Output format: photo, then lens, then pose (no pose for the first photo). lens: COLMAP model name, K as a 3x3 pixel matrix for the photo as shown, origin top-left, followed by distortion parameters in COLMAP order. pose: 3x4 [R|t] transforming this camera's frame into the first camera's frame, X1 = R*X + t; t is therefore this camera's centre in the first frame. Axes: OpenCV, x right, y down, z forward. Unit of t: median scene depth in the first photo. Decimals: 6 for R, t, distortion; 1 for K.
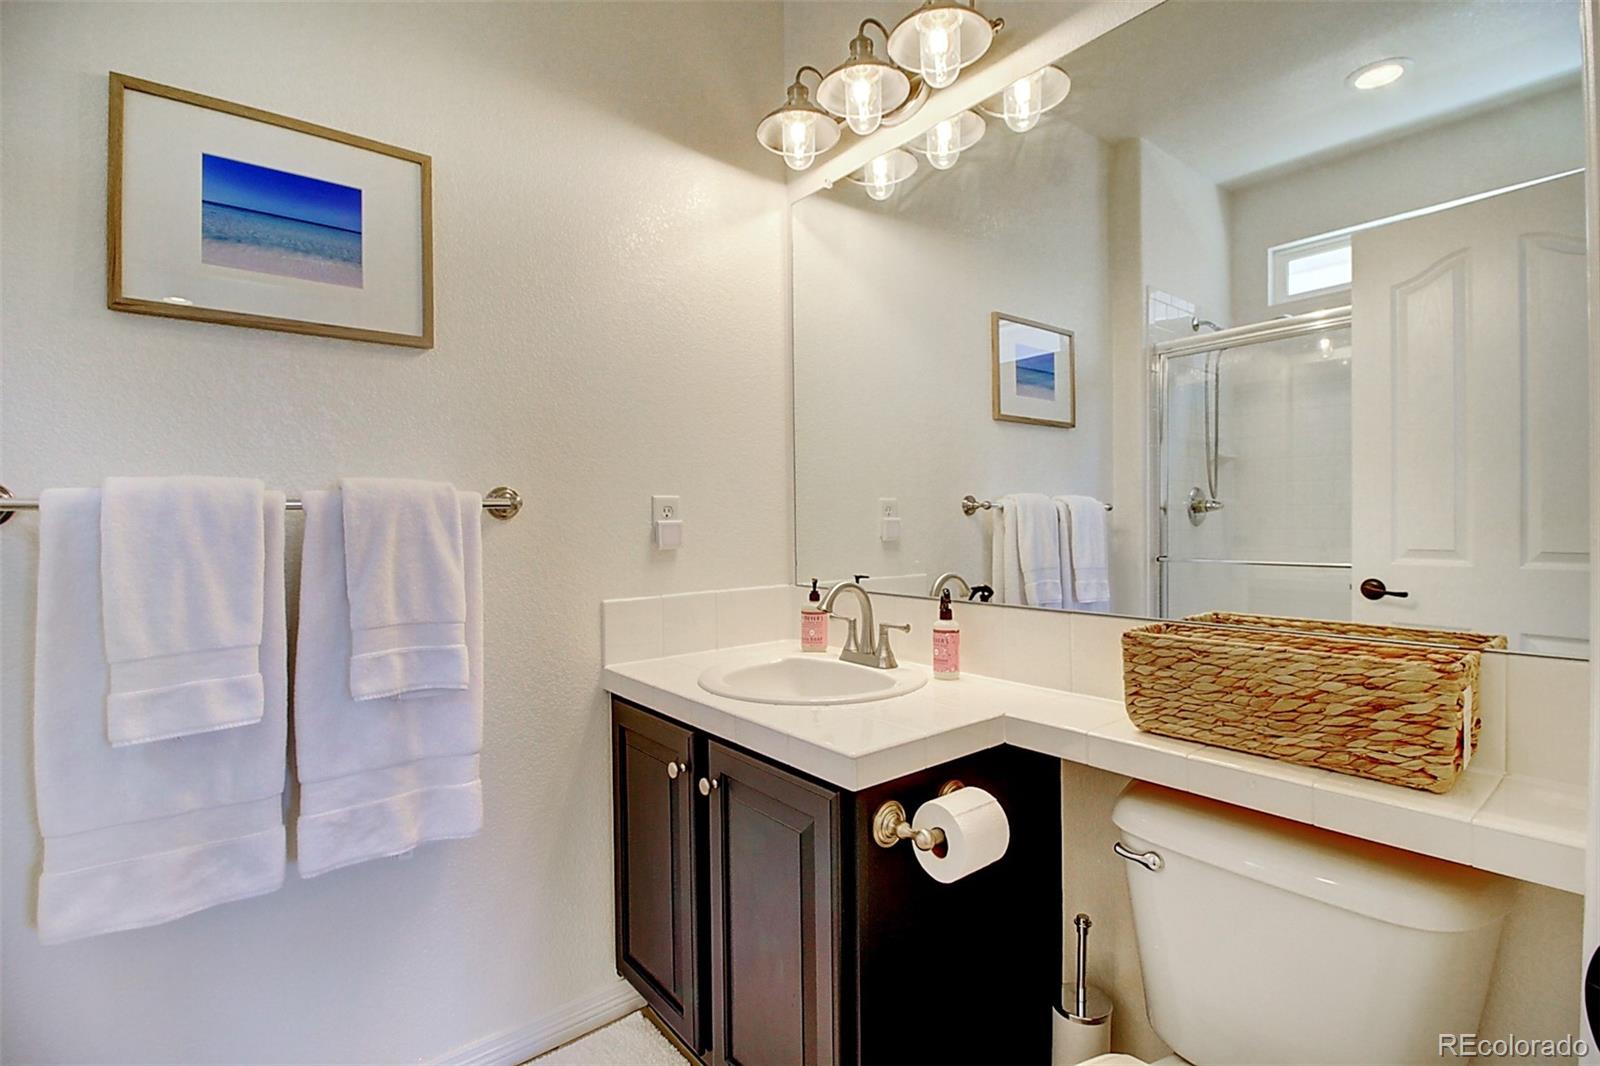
lens RADIAL K [[755.9, 0, 800.5], [0, 755.9, 532.9], [0, 0, 1]] dist [-0.003835, -0.011711]
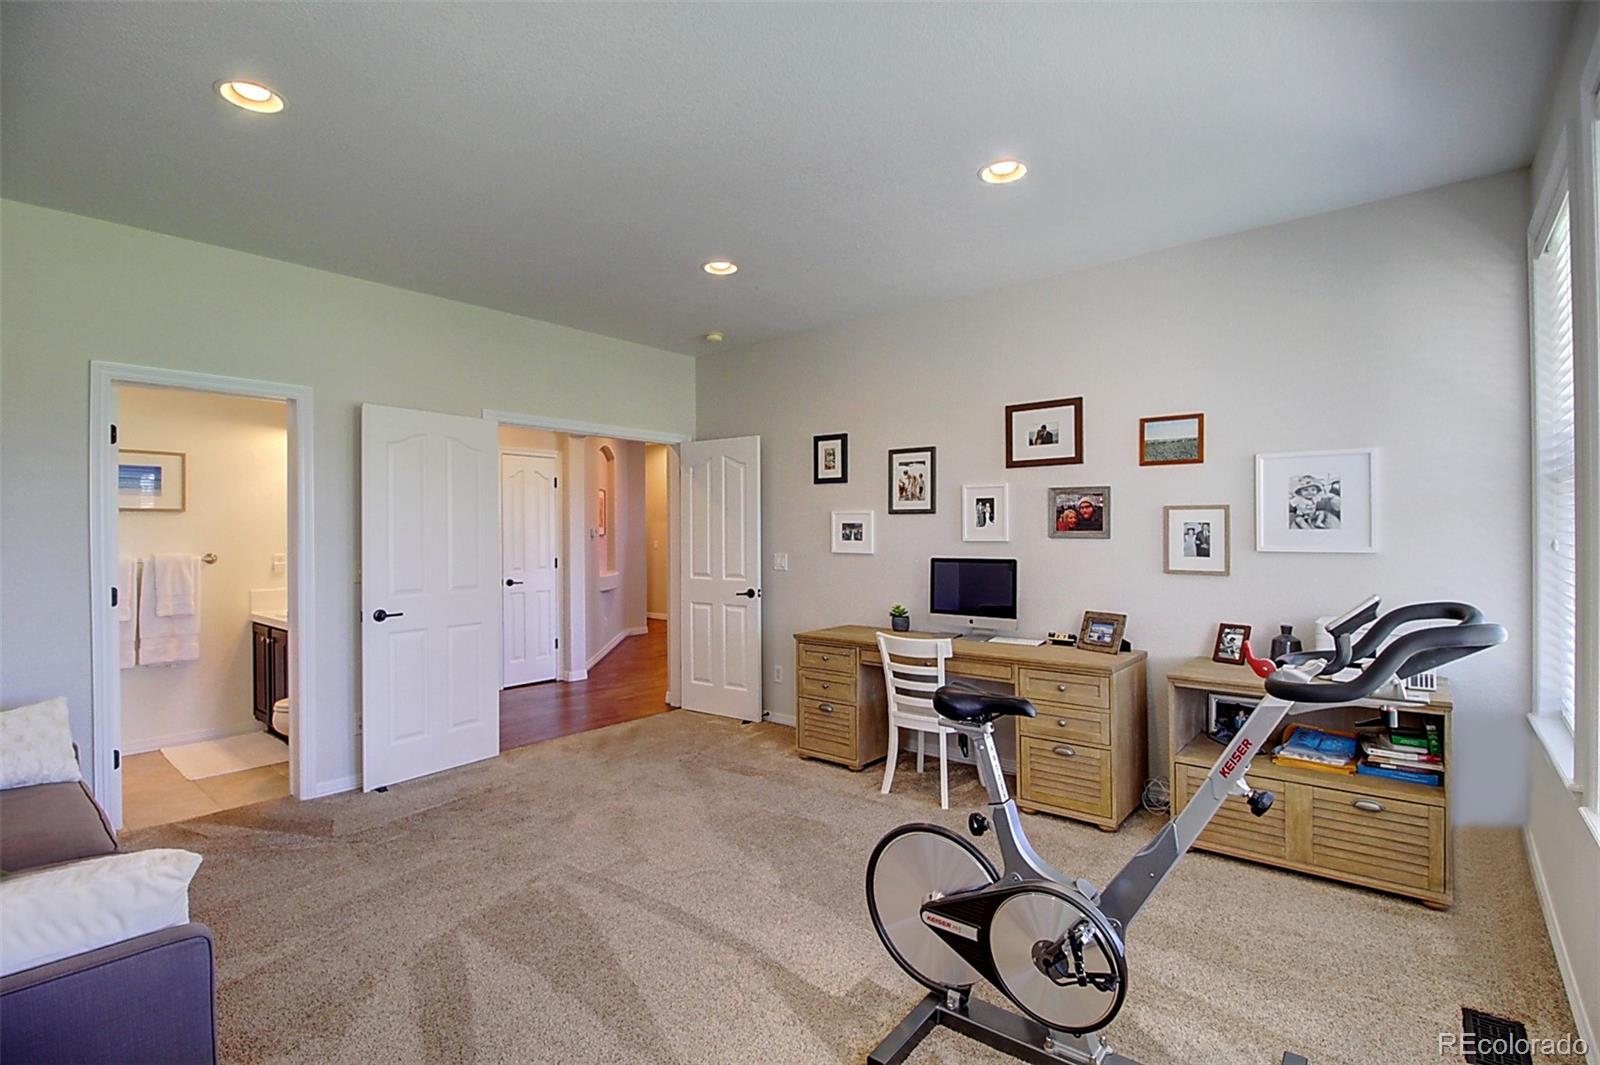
lens RADIAL K [[755.9, 0, 800.0], [0, 755.9, 528.7], [0, 0, 1]] dist [-0.003835, -0.011711]
pose [[0.981769, -0.000313, 0.190076, 1.615418], [0.005625, 0.999608, -0.027408, -0.074309], [-0.189993, 0.027978, 0.981387, -2.880577]]
